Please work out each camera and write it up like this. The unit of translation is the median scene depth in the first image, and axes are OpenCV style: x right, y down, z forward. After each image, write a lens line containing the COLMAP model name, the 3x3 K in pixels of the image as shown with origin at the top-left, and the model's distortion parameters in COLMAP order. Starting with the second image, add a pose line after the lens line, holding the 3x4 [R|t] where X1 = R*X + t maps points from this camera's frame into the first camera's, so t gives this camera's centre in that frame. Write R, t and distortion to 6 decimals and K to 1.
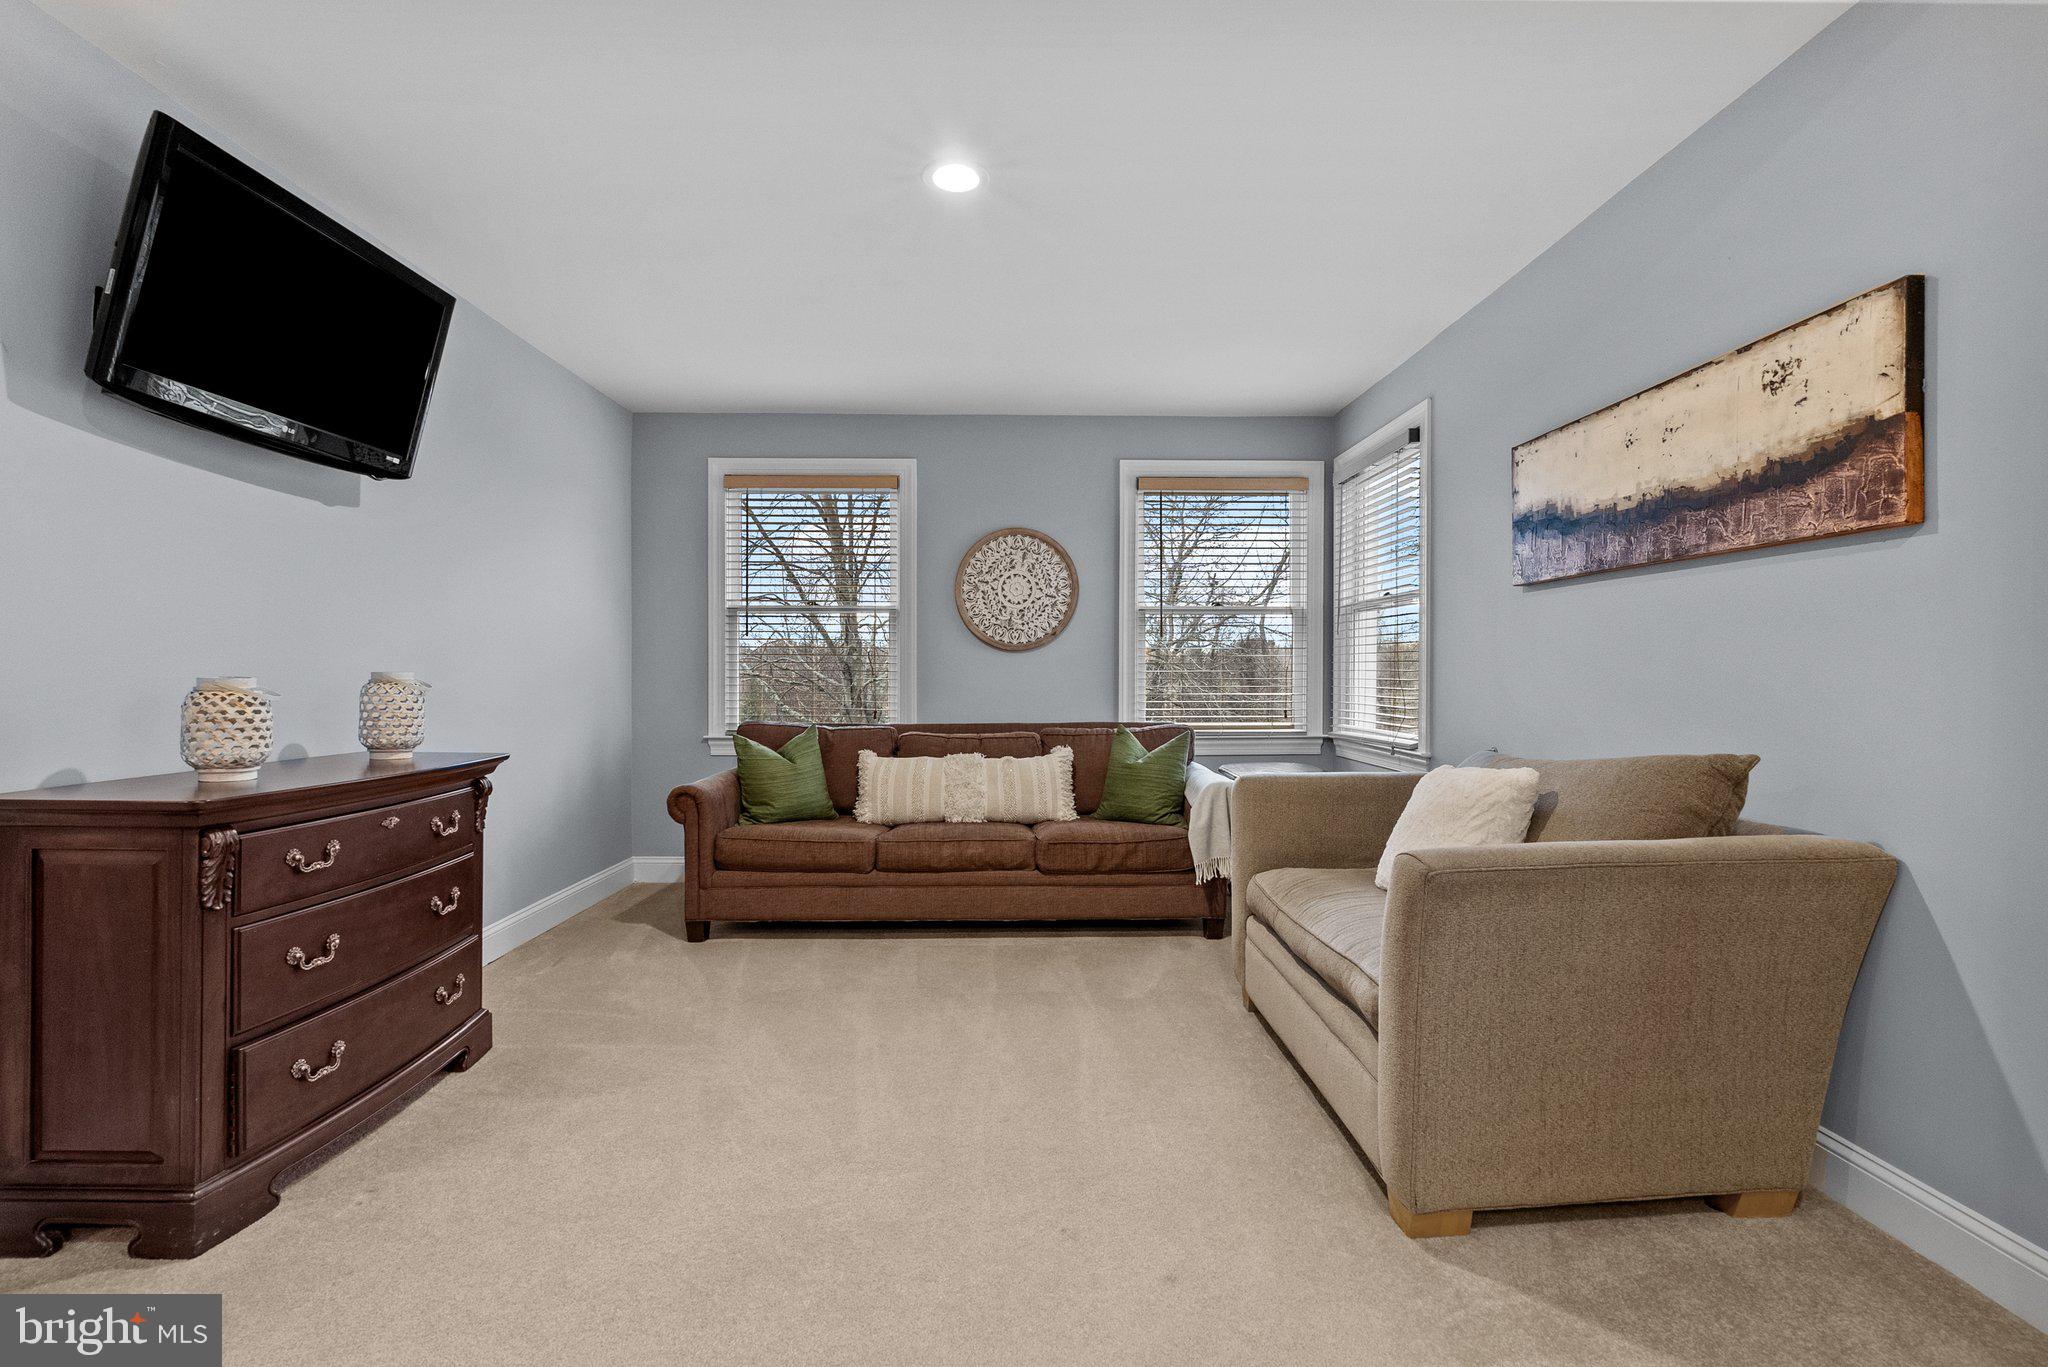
lens RADIAL K [[942.4, 0, 1023.0], [0, 942.4, 683.9], [0, 0, 1]] dist [-0.004042, -0.000279]
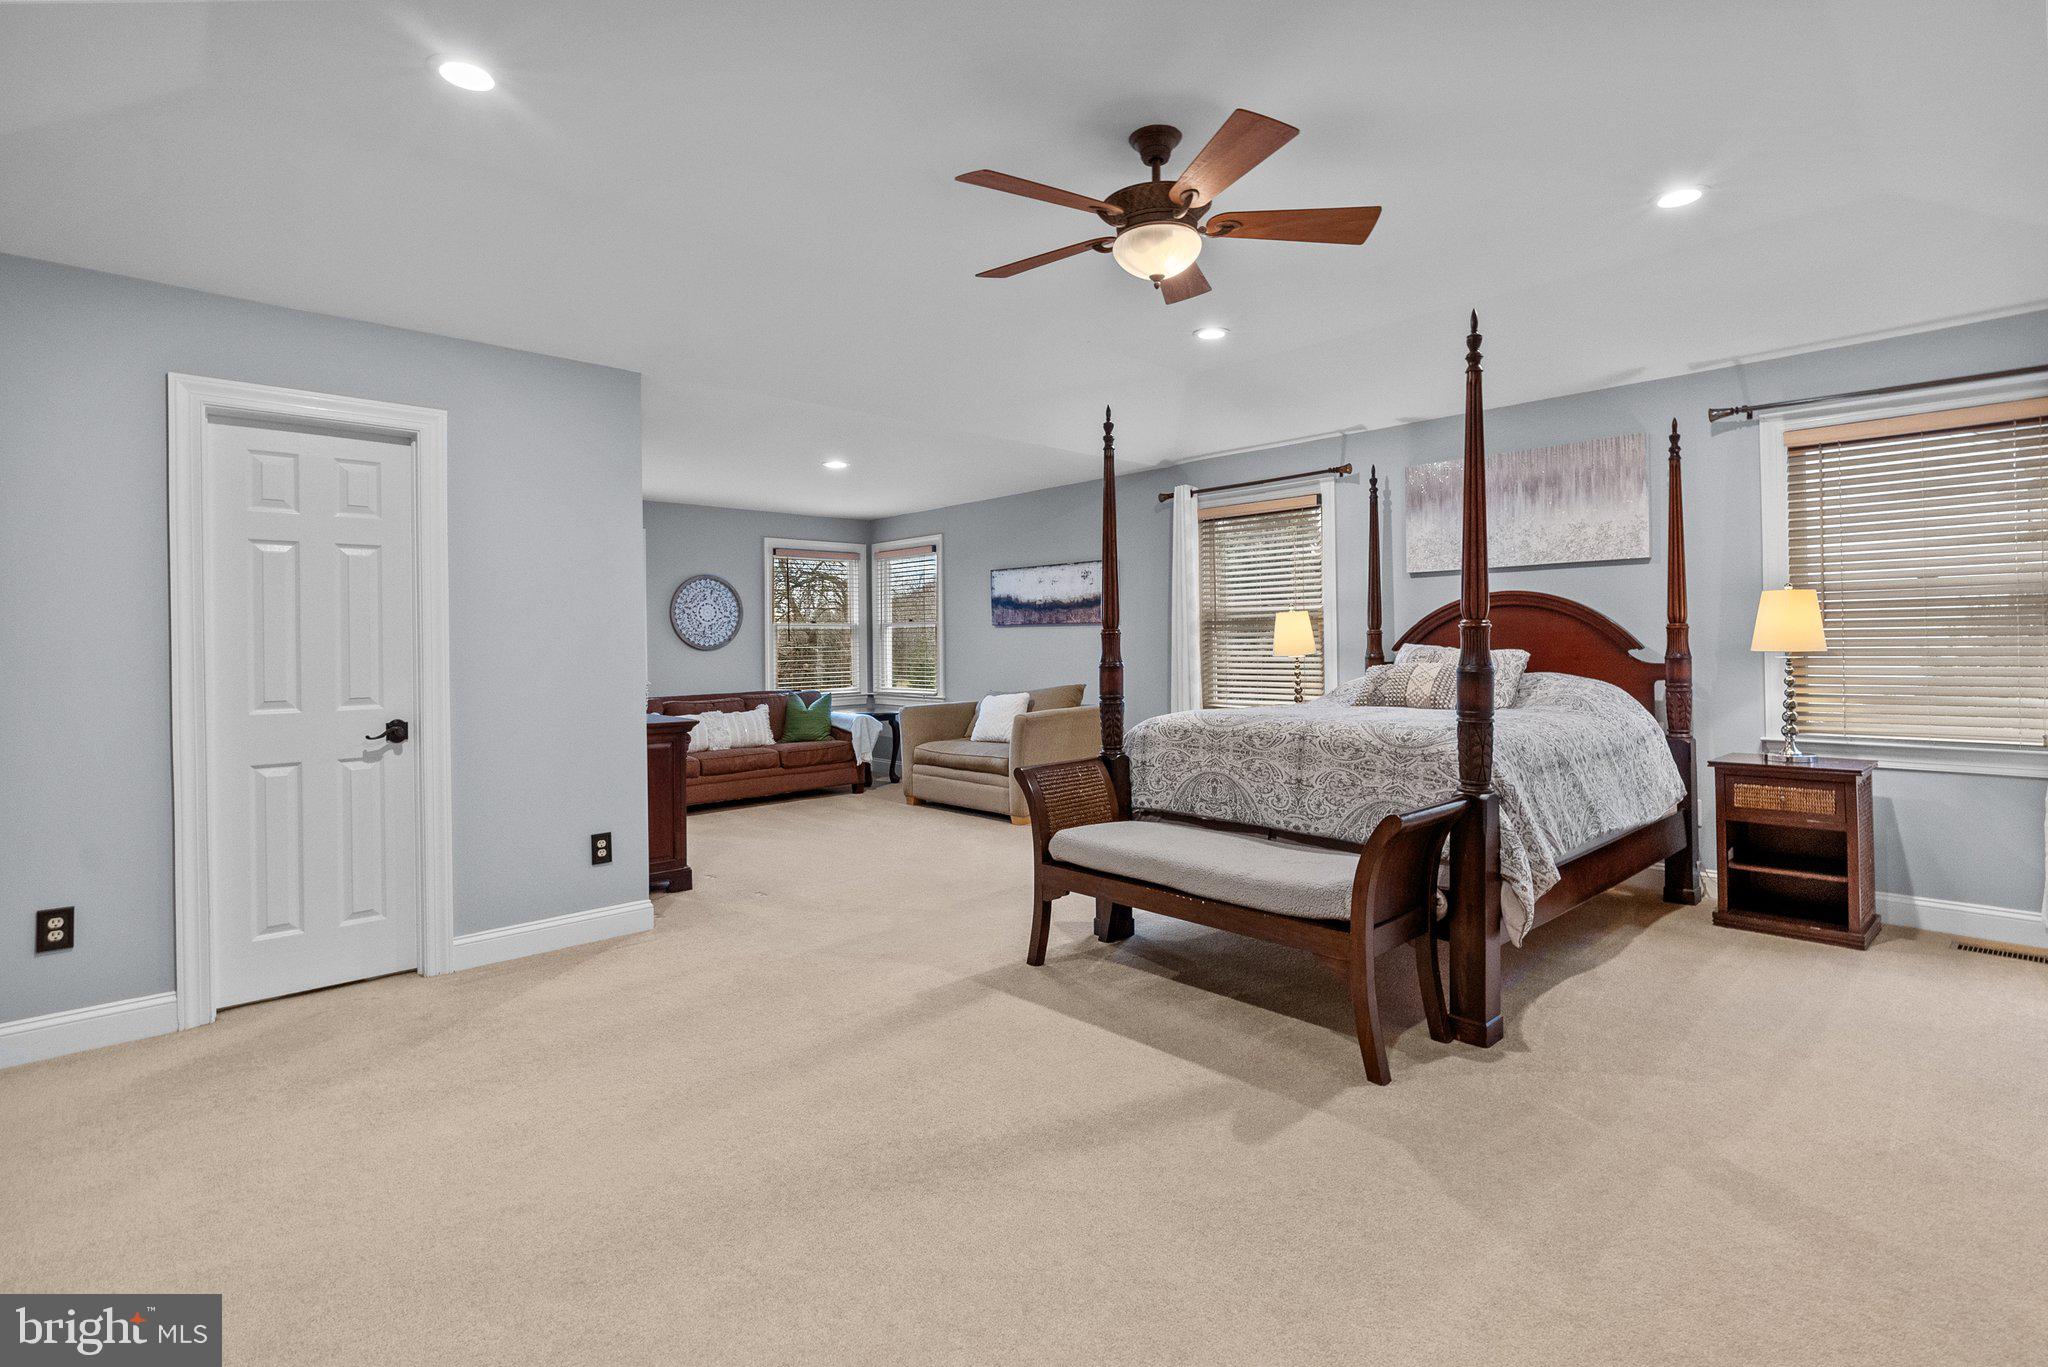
lens RADIAL K [[942.4, 0, 1025.3], [0, 942.4, 664.2], [0, 0, 1]] dist [-0.004042, -0.000279]
pose [[0.750671, -0.025295, 0.660192, -0.776726], [0.022699, 0.999664, 0.012492, -0.021397], [-0.660286, 0.005608, 0.750993, -0.682289]]
